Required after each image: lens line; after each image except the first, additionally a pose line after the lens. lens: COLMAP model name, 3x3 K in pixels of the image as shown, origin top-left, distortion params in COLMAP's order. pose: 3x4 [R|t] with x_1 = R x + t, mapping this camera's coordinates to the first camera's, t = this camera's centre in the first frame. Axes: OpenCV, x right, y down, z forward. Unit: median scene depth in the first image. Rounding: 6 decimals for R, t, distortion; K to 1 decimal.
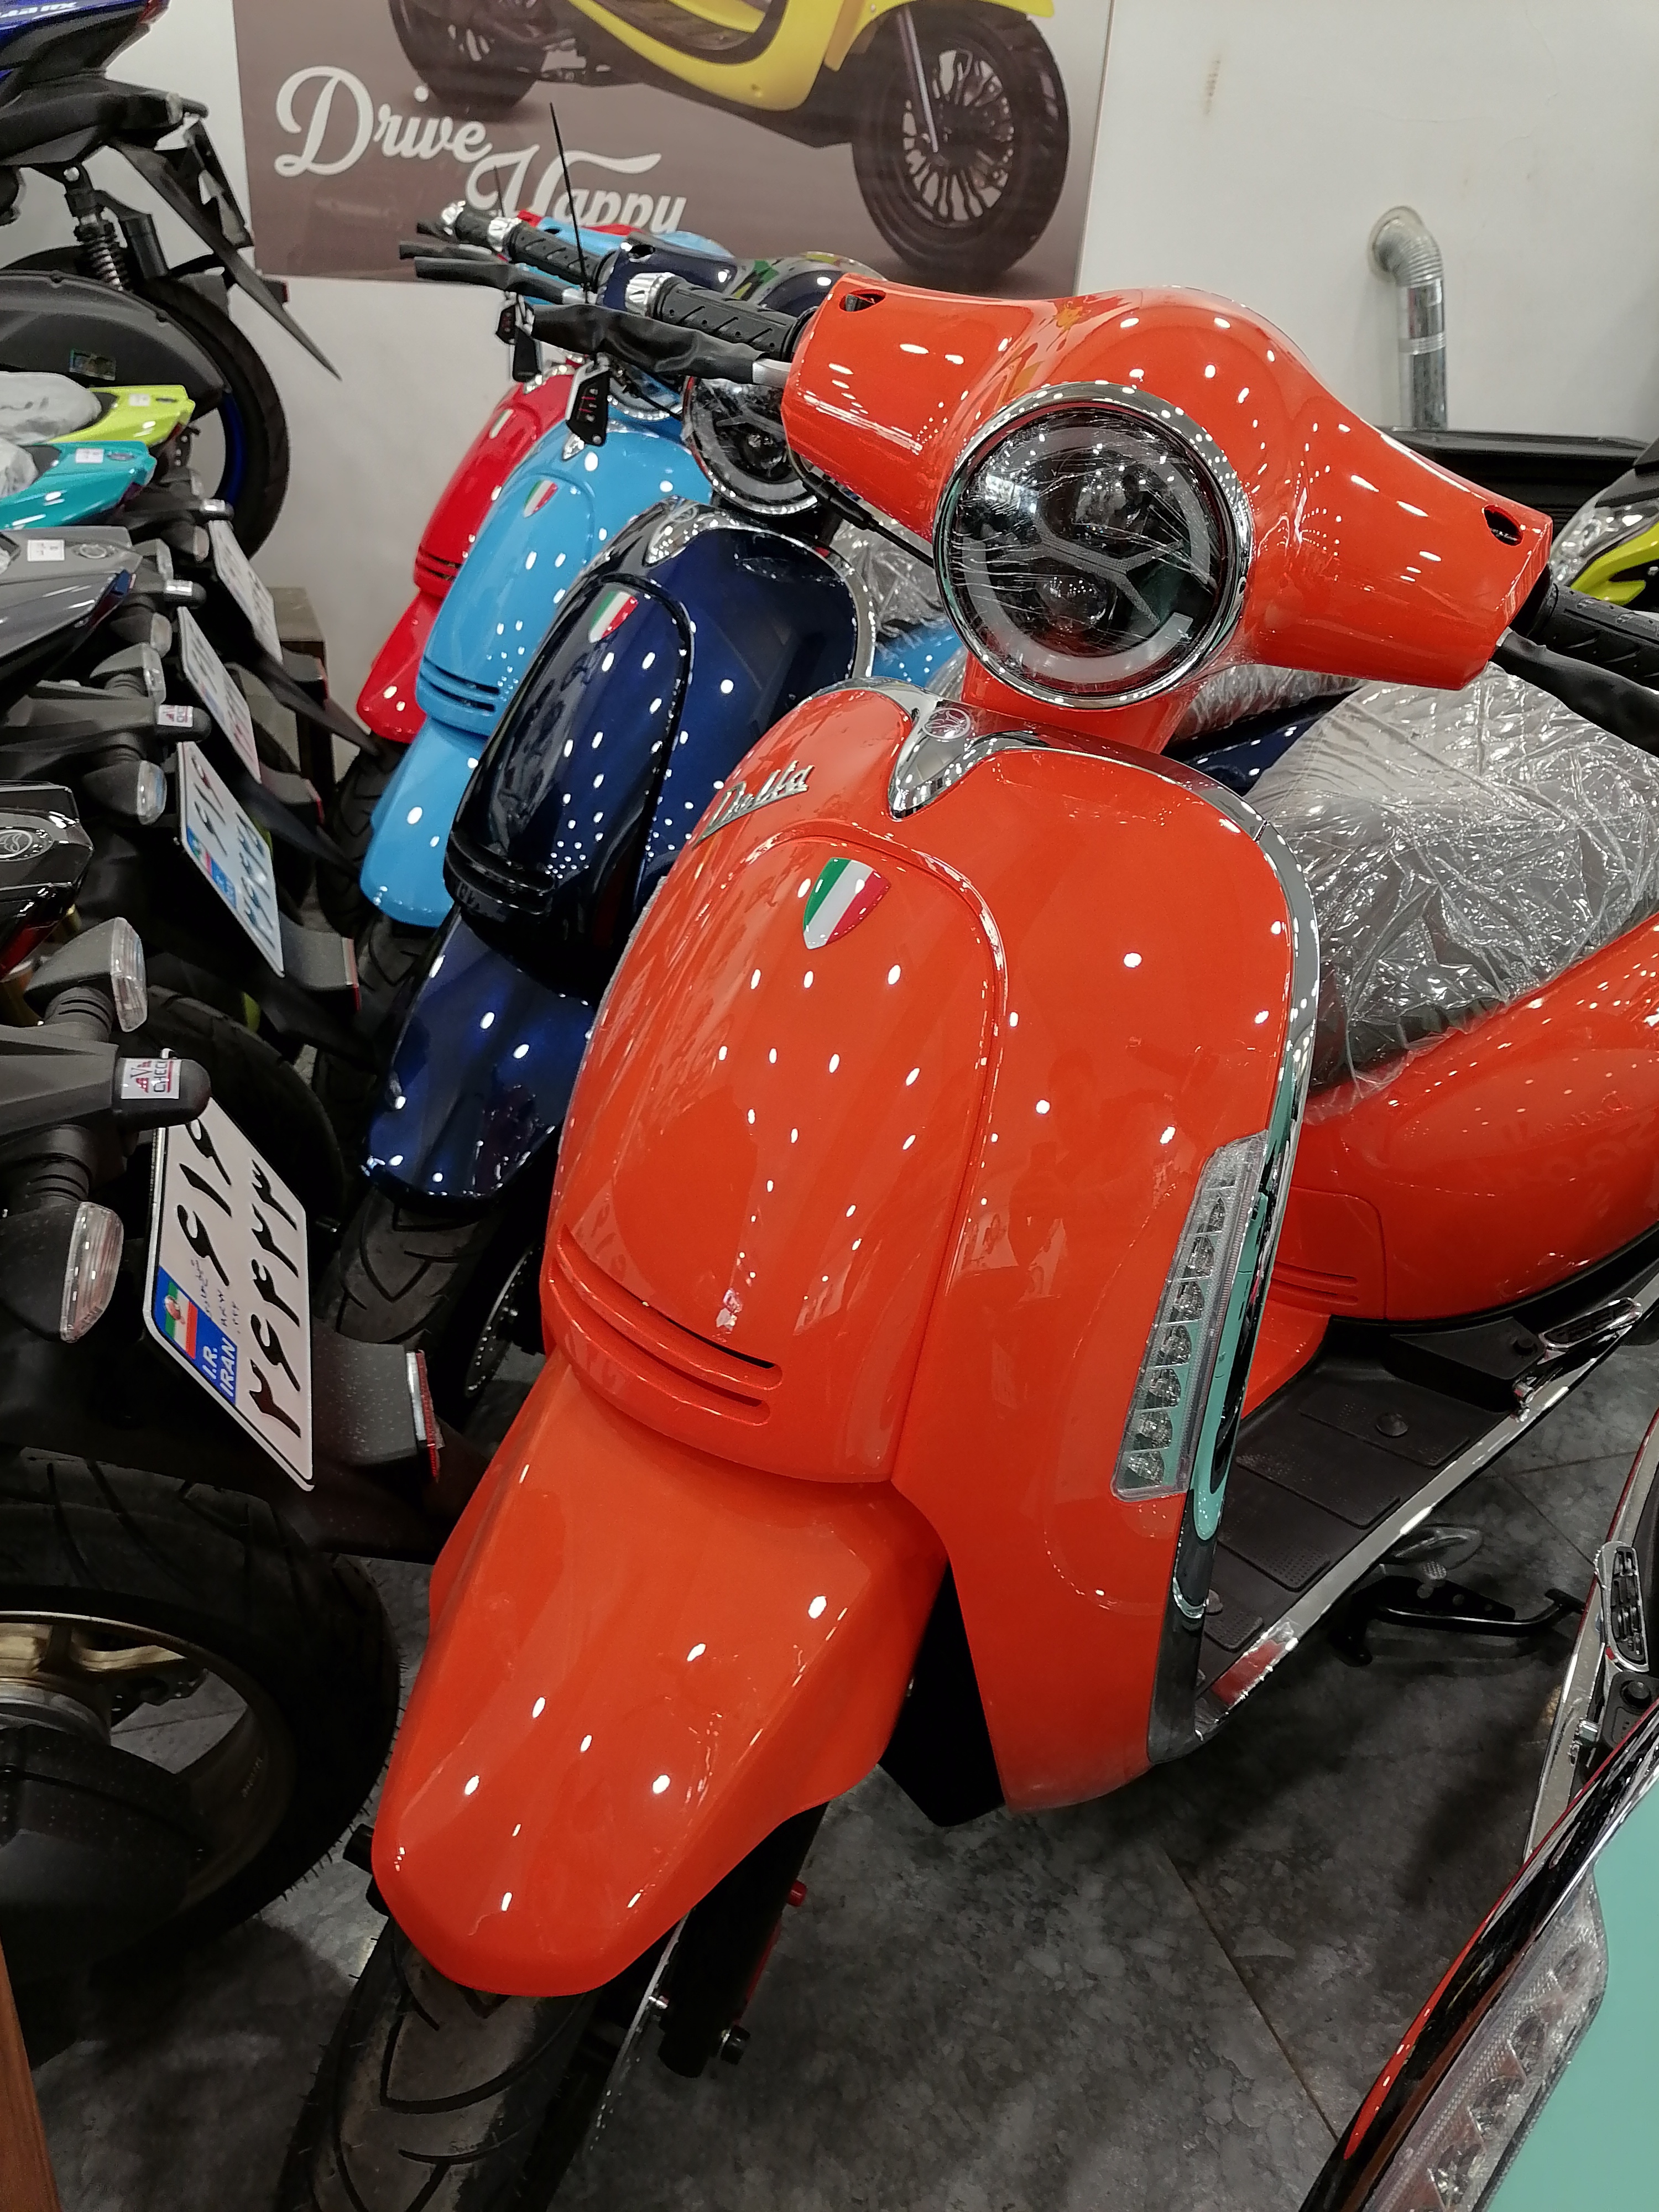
lens RADIAL K [[1679.1, 0, 829.5], [0, 1679.1, 1106.0], [0, 0, 1]] dist [0.094090, -0.127190]
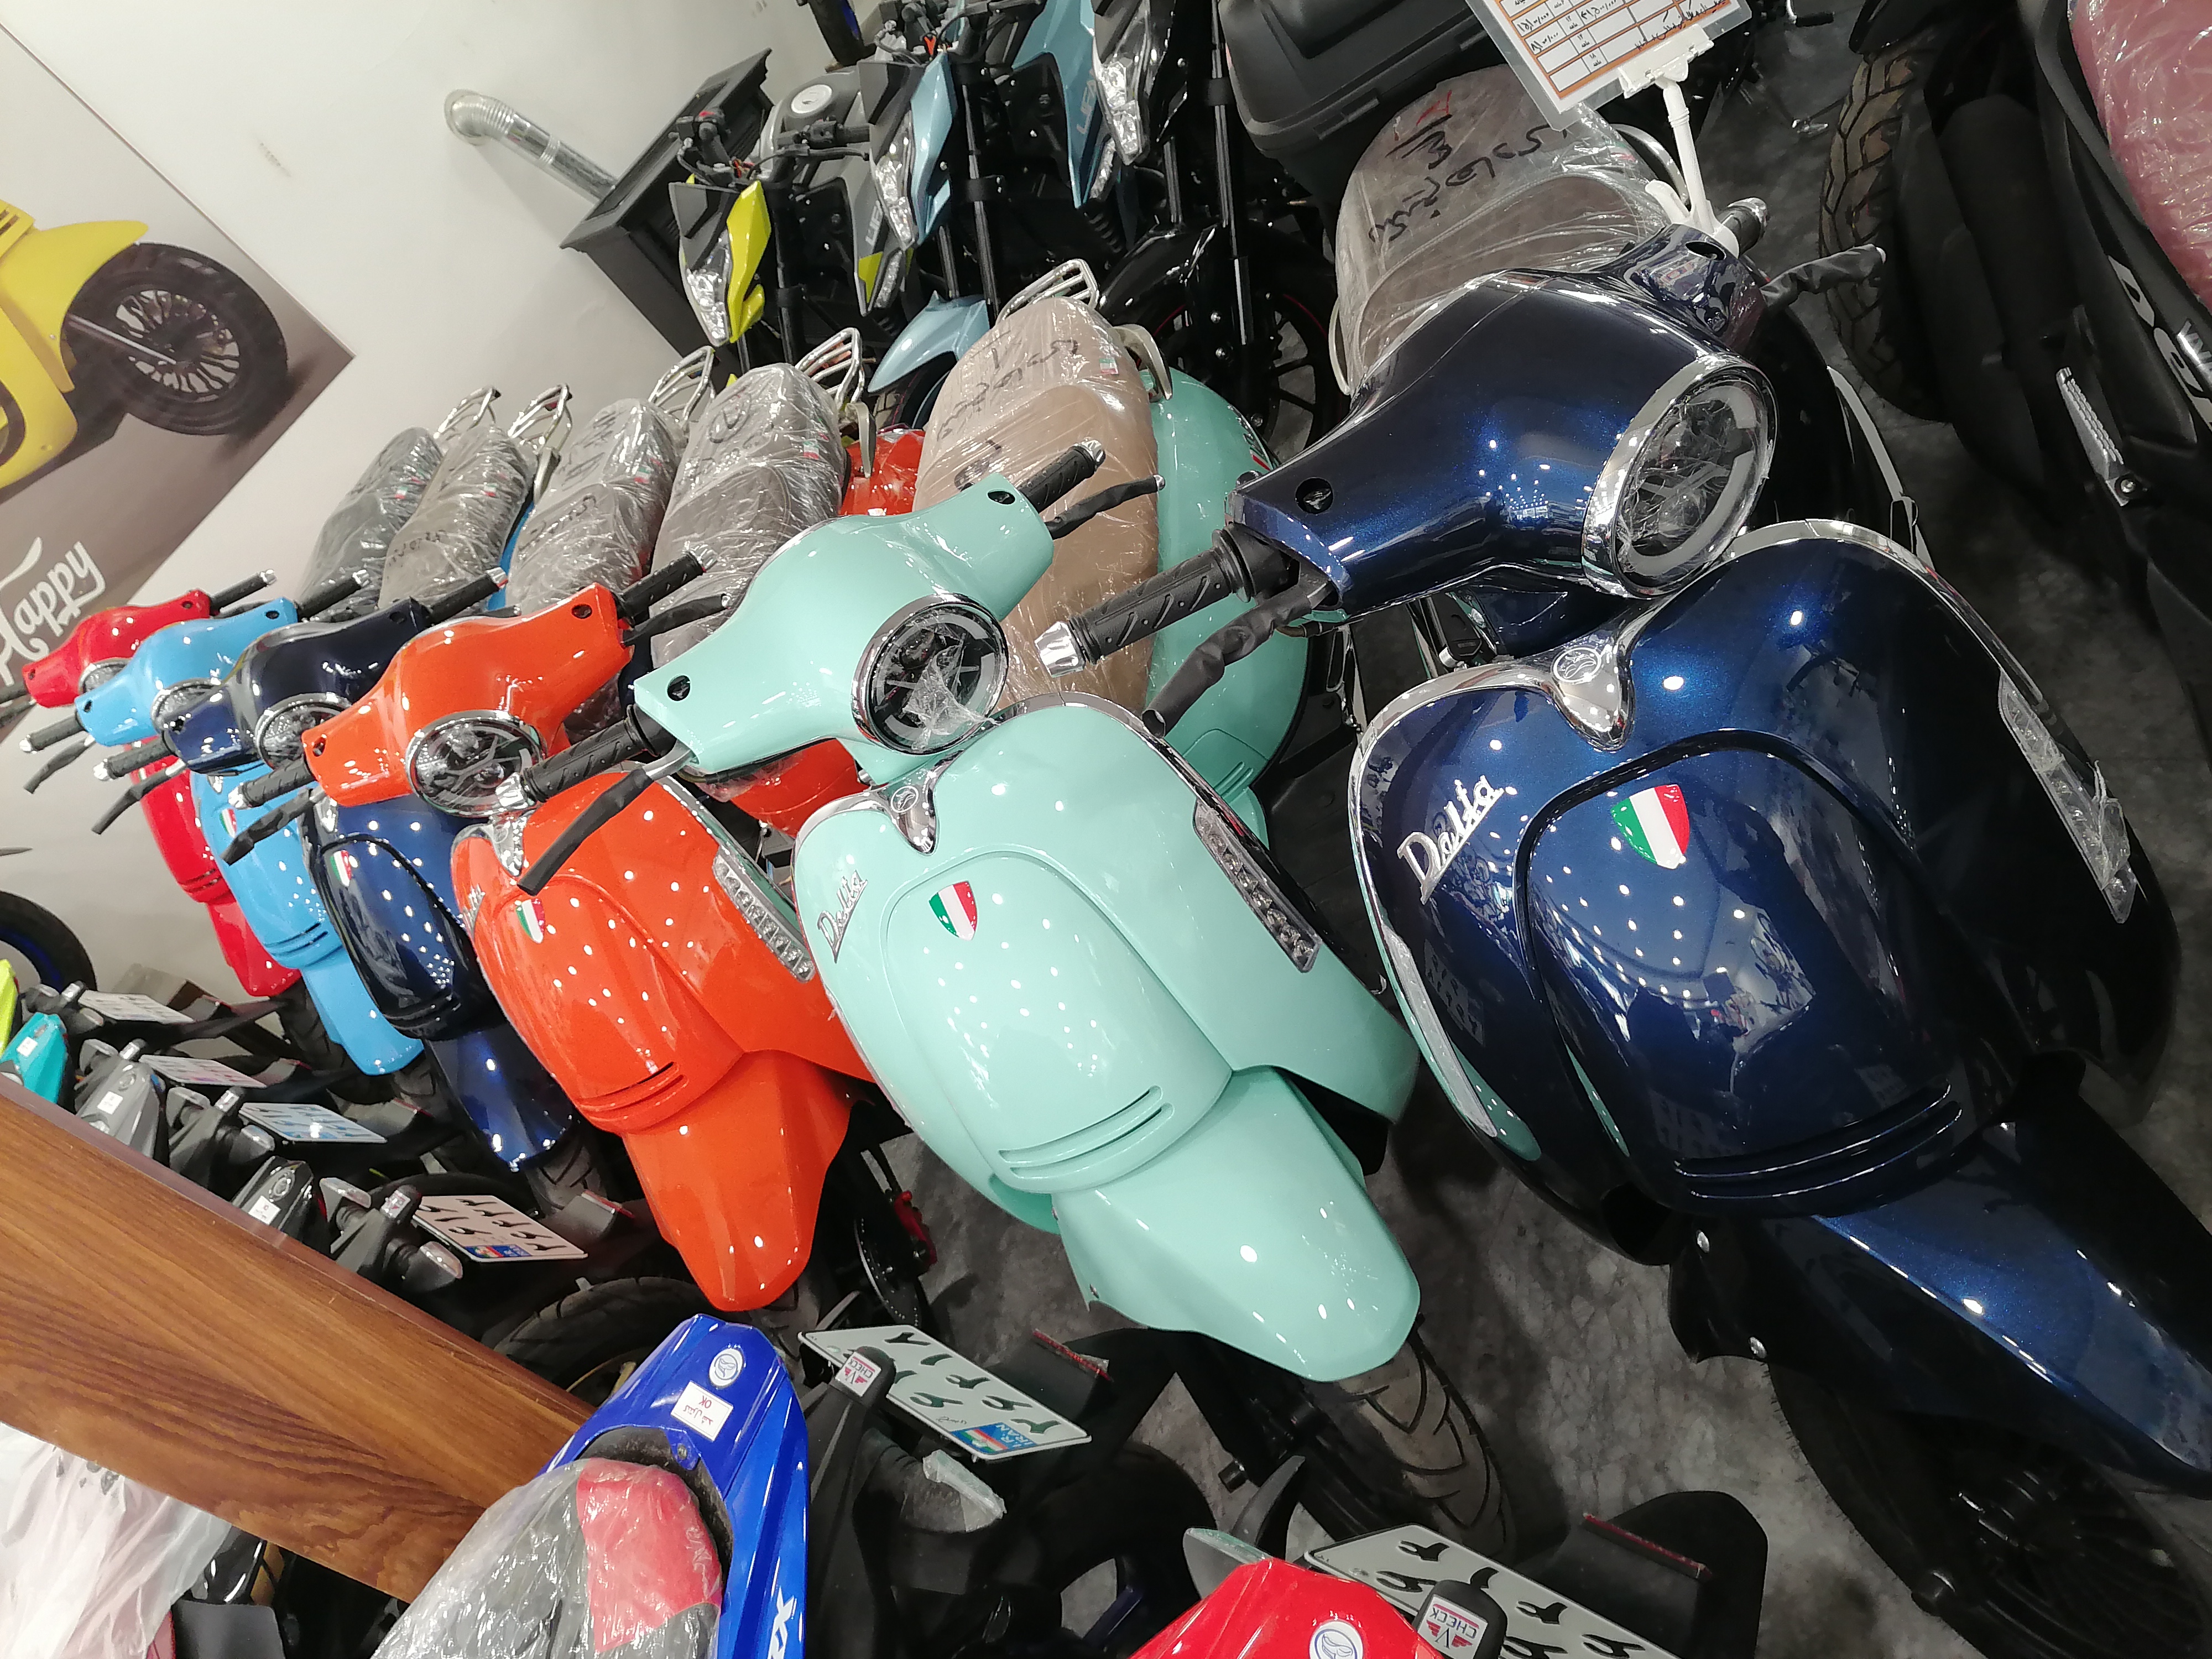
lens RADIAL K [[1679.1, 0, 1109.1], [0, 1679.1, 834.9], [0, 0, 1]] dist [0.094090, -0.127190]
pose [[0.614654, -0.783921, 0.087570, 0.163147], [0.772657, 0.620698, 0.133169, 0.047190], [-0.158749, -0.014192, 0.987217, -0.599230]]
